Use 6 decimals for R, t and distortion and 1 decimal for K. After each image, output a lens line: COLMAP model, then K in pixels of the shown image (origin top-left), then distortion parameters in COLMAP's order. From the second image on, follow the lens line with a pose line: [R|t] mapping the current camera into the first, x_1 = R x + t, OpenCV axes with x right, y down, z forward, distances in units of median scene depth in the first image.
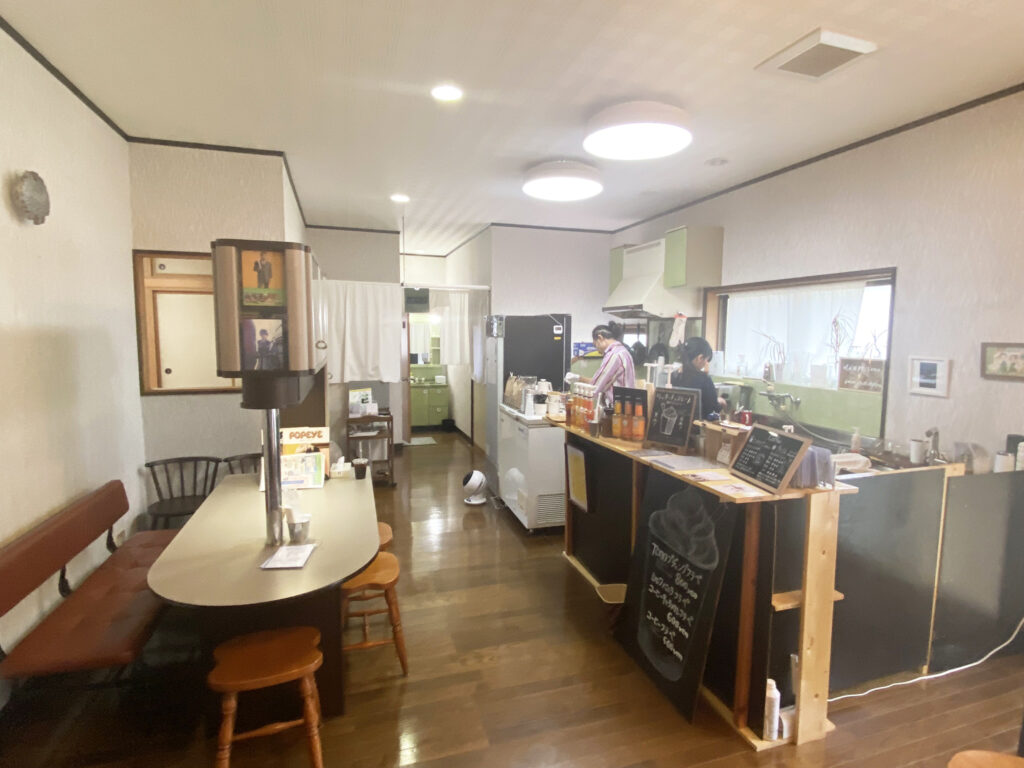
lens RADIAL K [[540.5, 0, 512.0], [0, 540.5, 384.0], [0, 0, 1]] dist [-0.000524, -0.000240]
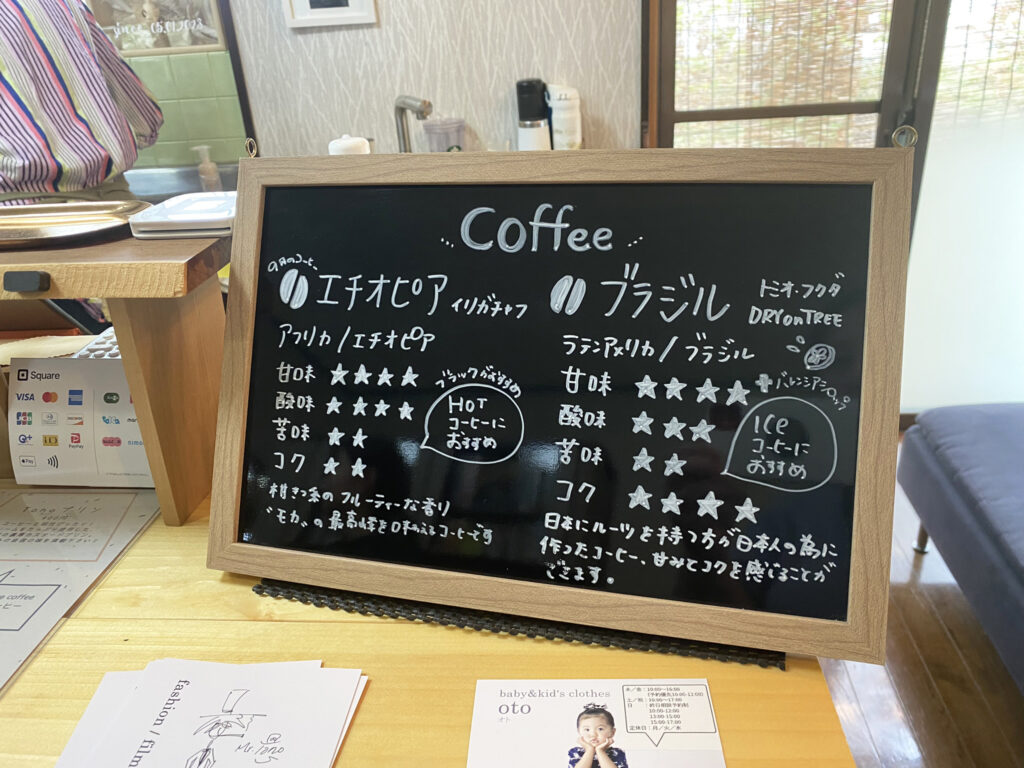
lens RADIAL K [[788.3, 0, 512.0], [0, 788.3, 384.0], [0, 0, 1]] dist [-0.000427, -0.000648]
pose [[0.392207, -0.445739, 0.804668, 0.295256], [0.164305, 0.894635, 0.415491, 0.052153], [-0.905084, -0.030747, 0.424120, 0.861014]]
